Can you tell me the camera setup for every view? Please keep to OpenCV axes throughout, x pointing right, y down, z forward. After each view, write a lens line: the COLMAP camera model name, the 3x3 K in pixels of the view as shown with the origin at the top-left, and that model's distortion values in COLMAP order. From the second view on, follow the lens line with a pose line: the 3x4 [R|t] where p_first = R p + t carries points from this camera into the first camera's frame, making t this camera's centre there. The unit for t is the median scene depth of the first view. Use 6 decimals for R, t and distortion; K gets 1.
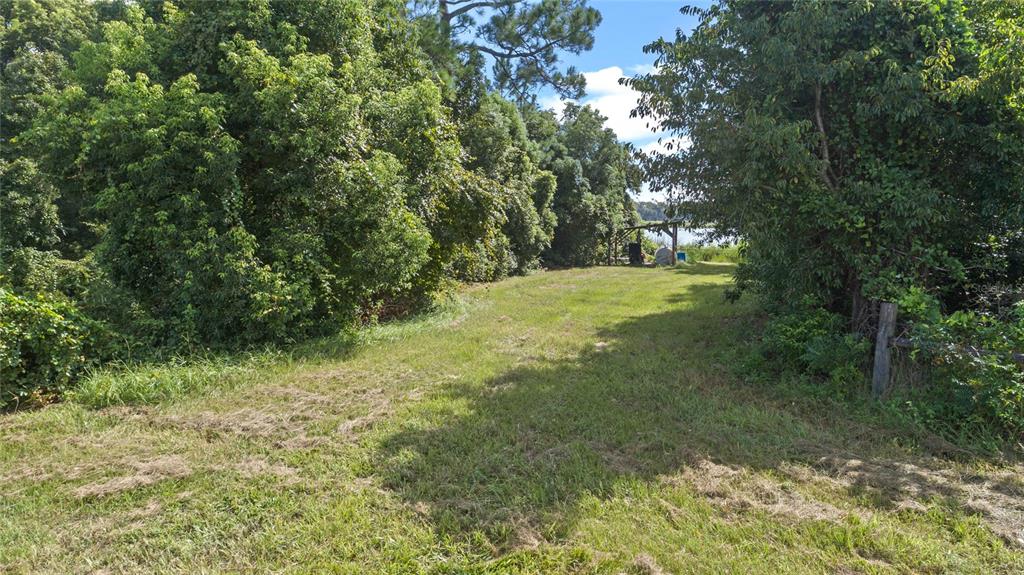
lens RADIAL K [[661.4, 0, 510.3], [0, 661.4, 283.2], [0, 0, 1]] dist [-0.045290, 0.015219]
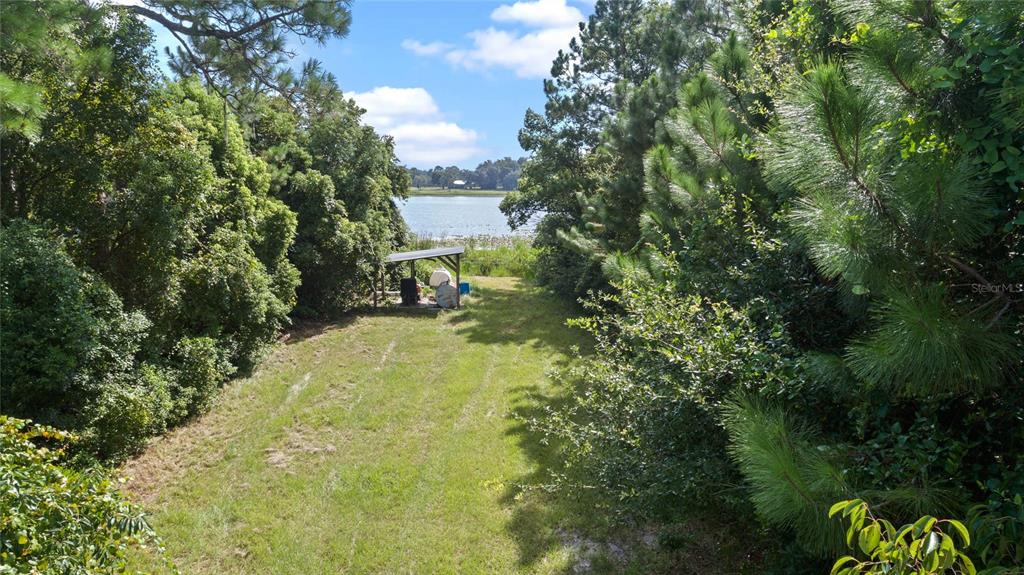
lens RADIAL K [[661.4, 0, 515.6], [0, 661.4, 288.8], [0, 0, 1]] dist [-0.045290, 0.015219]
pose [[0.930635, -0.050765, 0.362411, 0.027344], [0.027401, 0.997218, 0.069323, -0.108504], [-0.364922, -0.054584, 0.929437, 0.258012]]
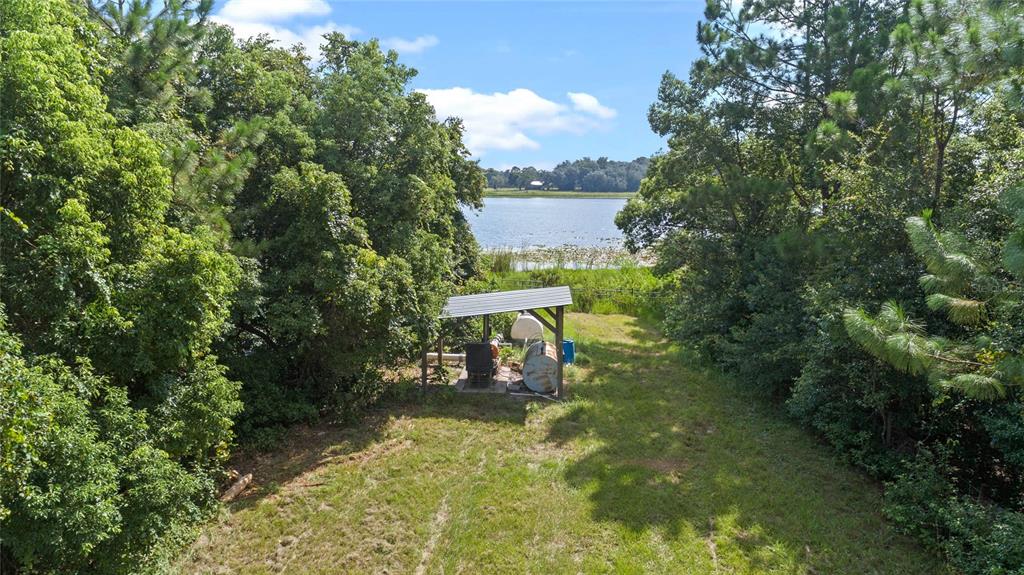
lens RADIAL K [[661.4, 0, 509.2], [0, 661.4, 289.2], [0, 0, 1]] dist [-0.045290, 0.015219]
pose [[0.968544, -0.033829, 0.246531, 0.104159], [0.018059, 0.997660, 0.065948, -0.142349], [-0.248185, -0.059421, 0.966888, 0.592549]]
